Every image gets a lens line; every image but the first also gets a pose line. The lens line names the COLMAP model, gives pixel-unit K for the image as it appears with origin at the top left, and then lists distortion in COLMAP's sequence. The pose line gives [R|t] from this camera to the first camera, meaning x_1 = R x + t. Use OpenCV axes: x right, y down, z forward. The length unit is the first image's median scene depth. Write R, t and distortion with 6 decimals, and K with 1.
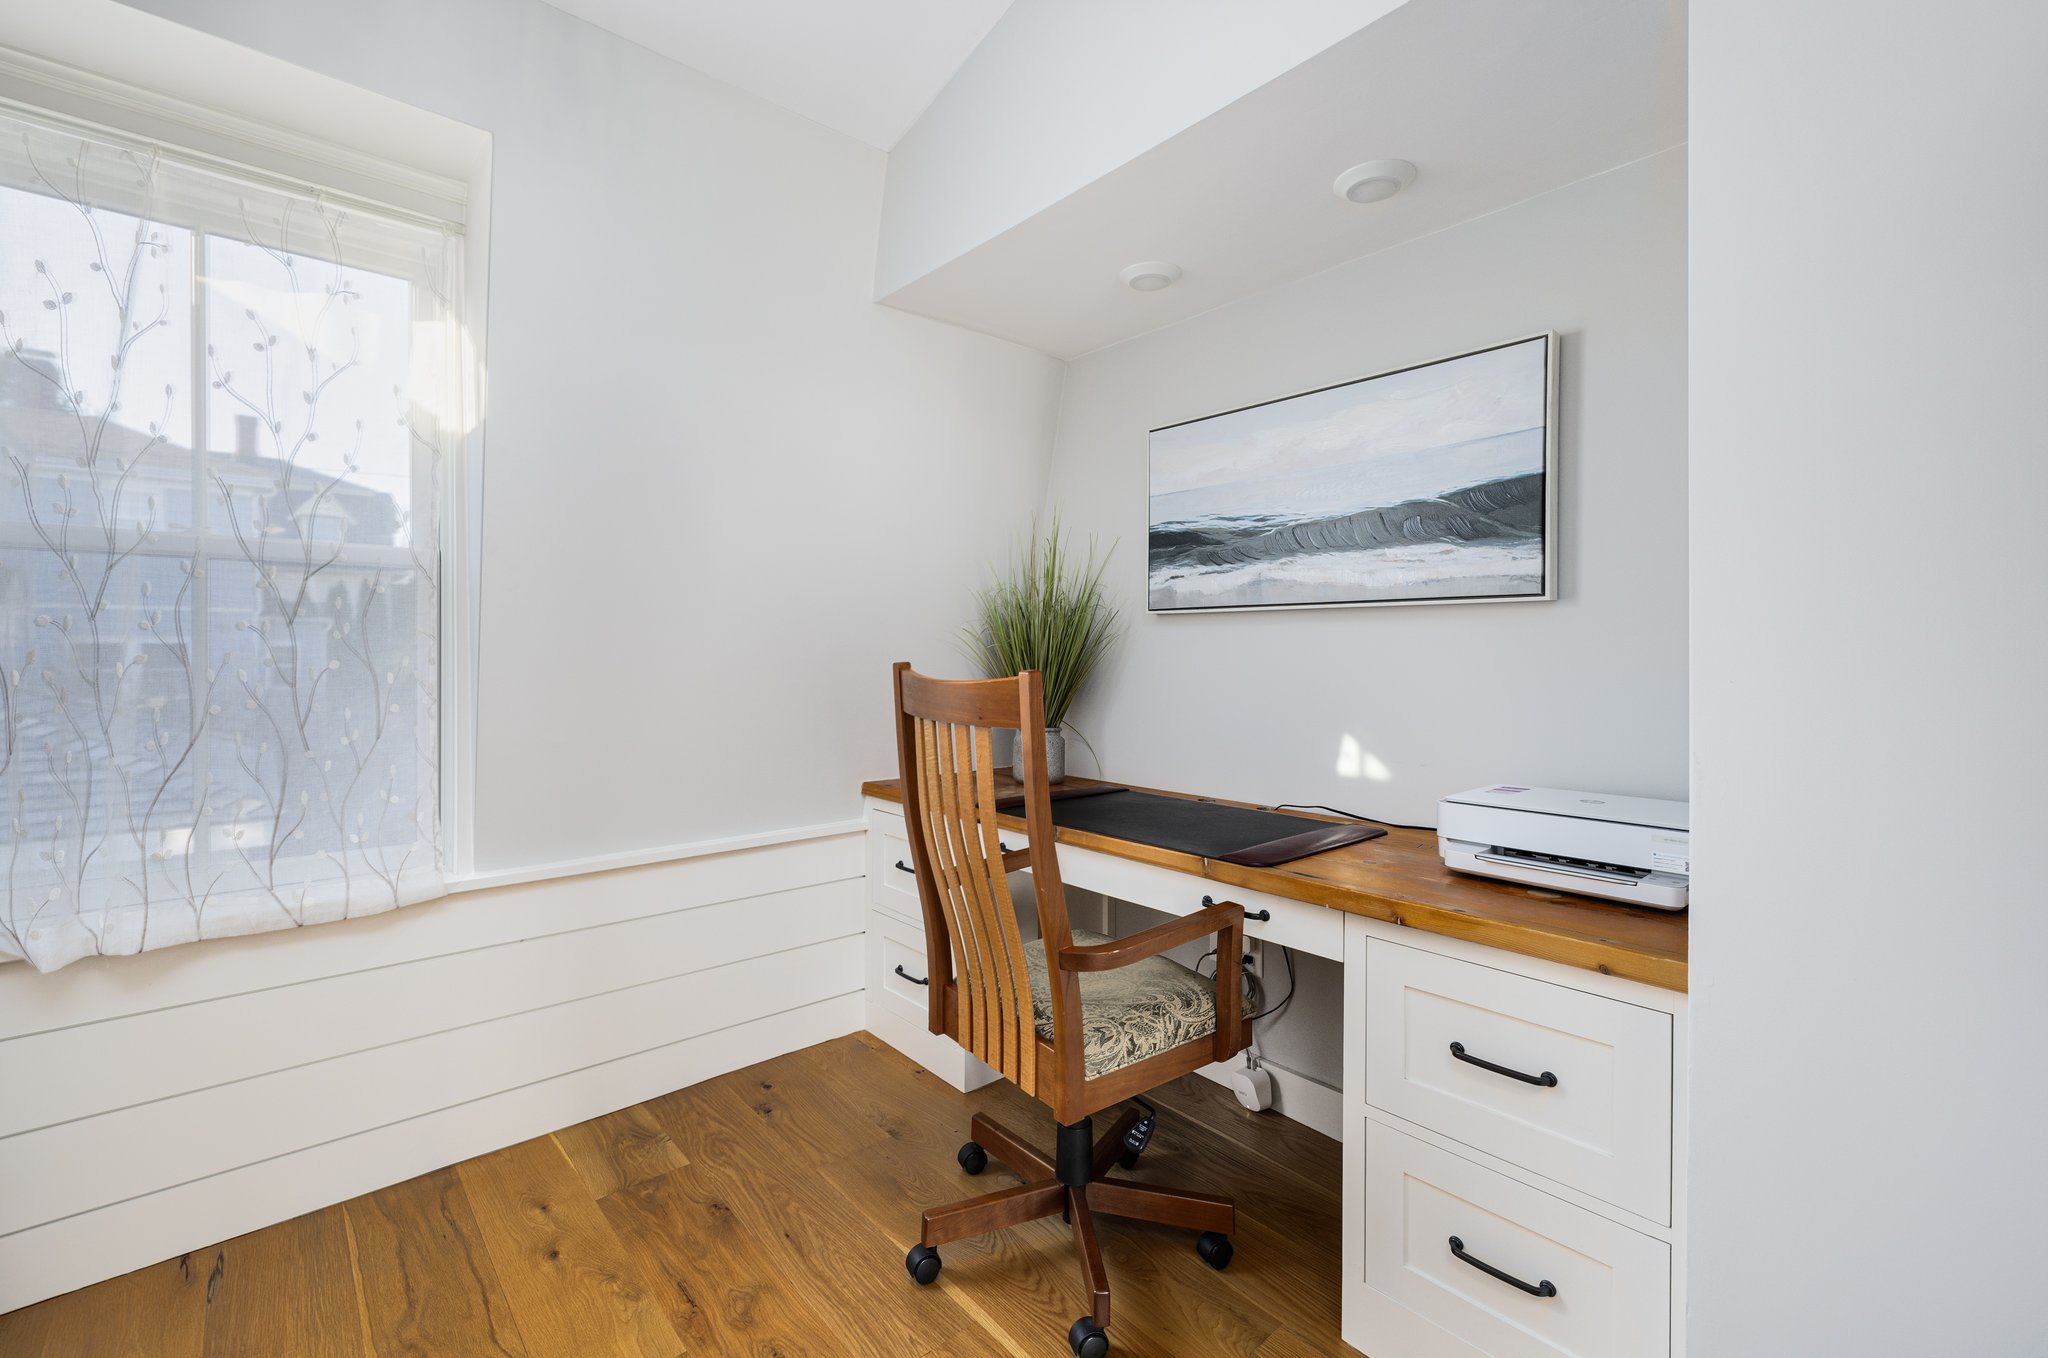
lens RADIAL K [[877.9, 0, 1014.1], [0, 877.9, 664.9], [0, 0, 1]] dist [0.001464, -0.000075]
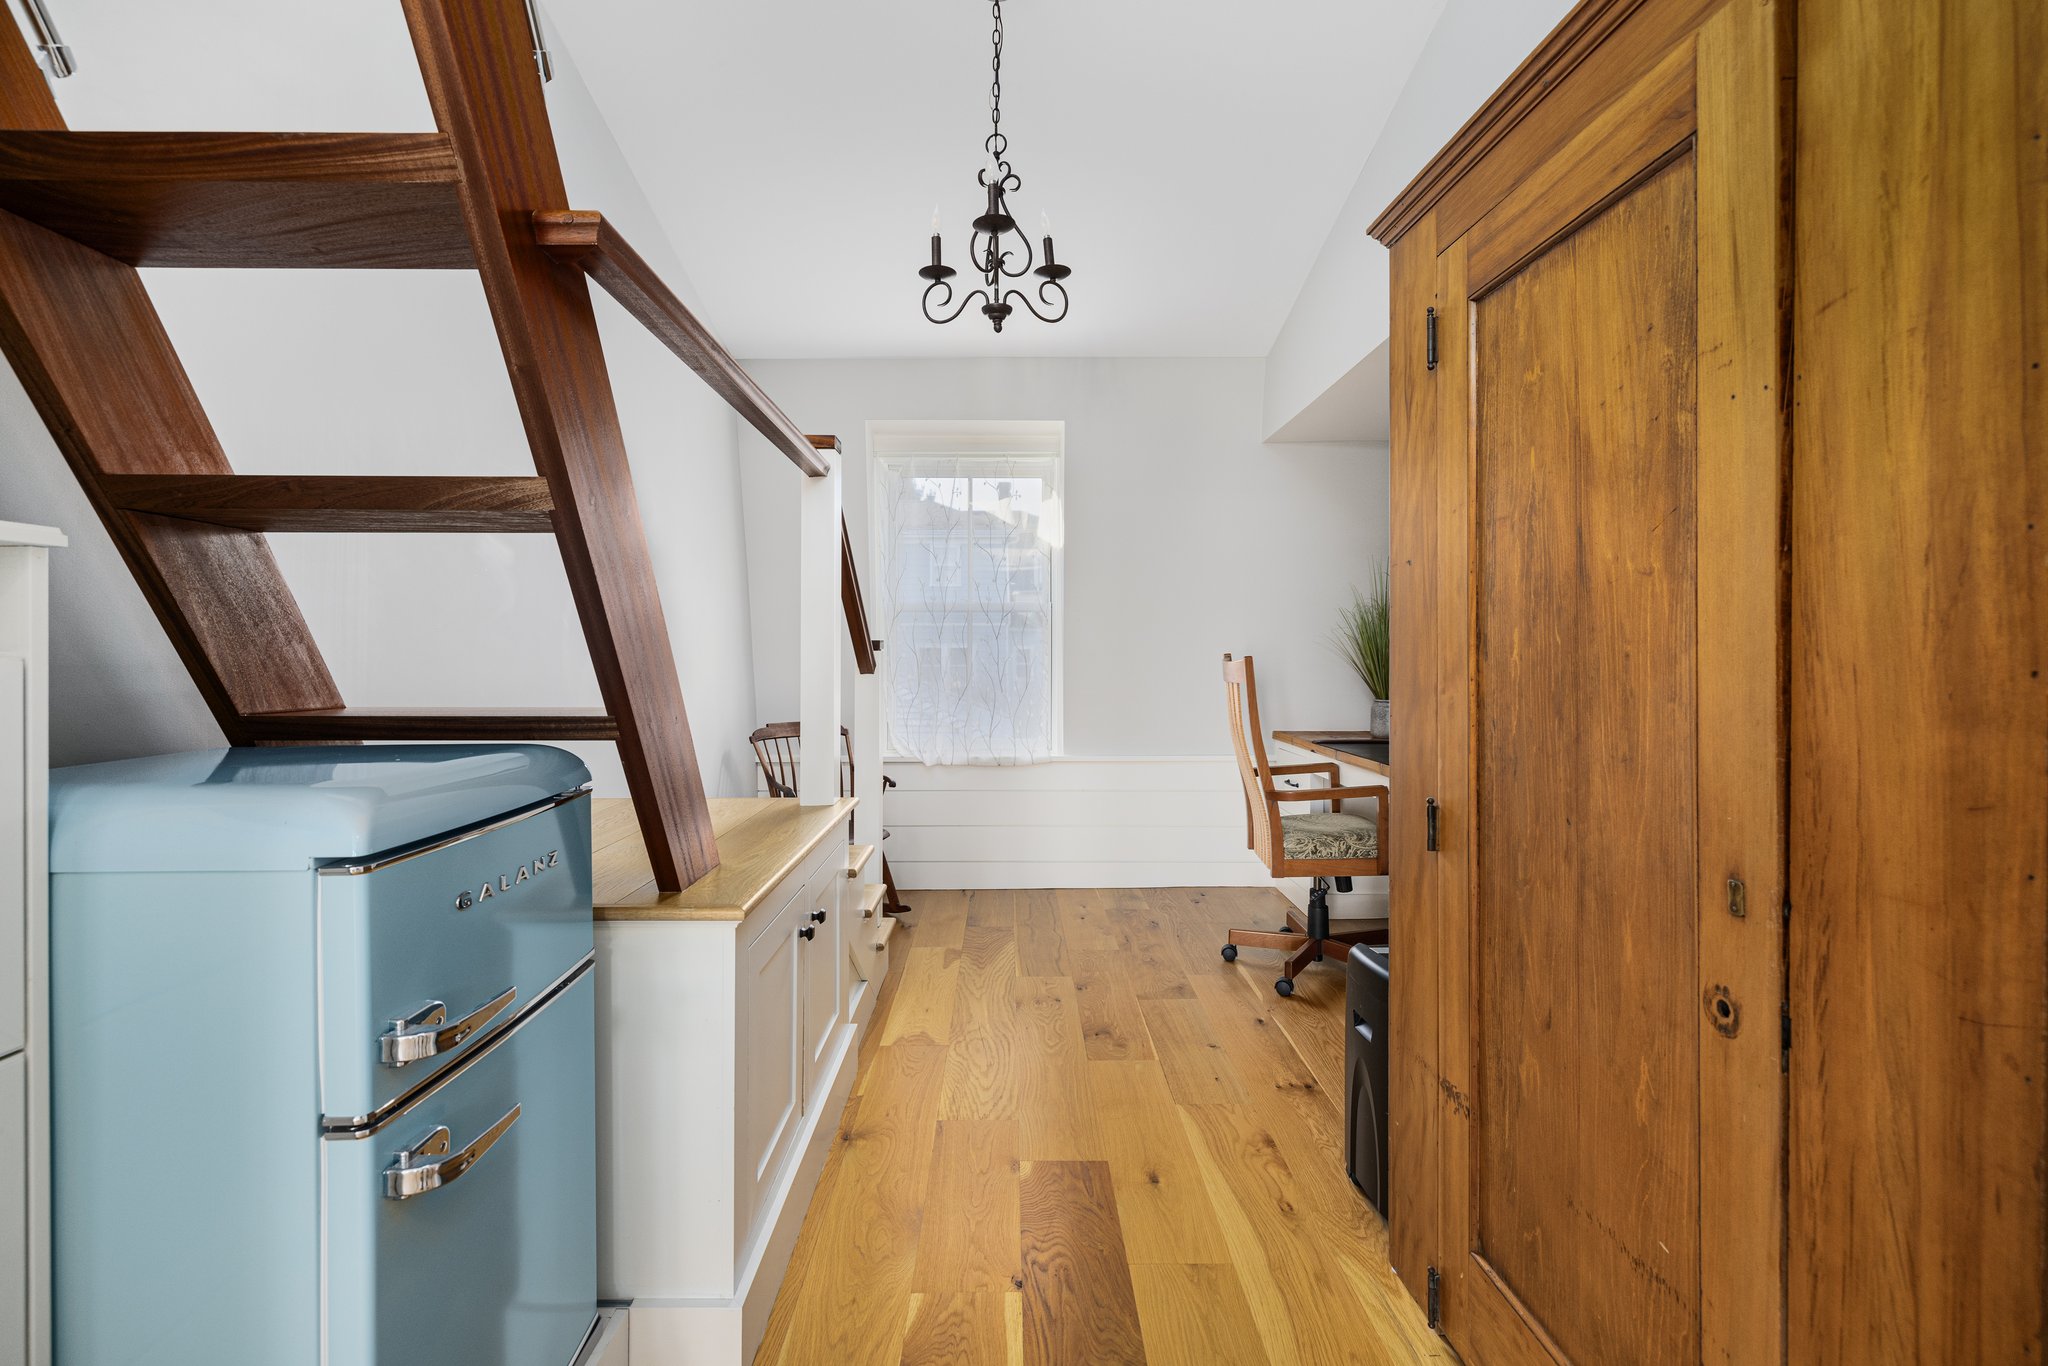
lens RADIAL K [[877.9, 0, 1022.7], [0, 877.9, 663.5], [0, 0, 1]] dist [0.001464, -0.000075]
pose [[0.768022, 0.006747, -0.640388, 0.807955], [-0.007953, 0.999968, 0.000998, 0.021800], [0.640375, 0.004326, 0.768051, -0.839937]]
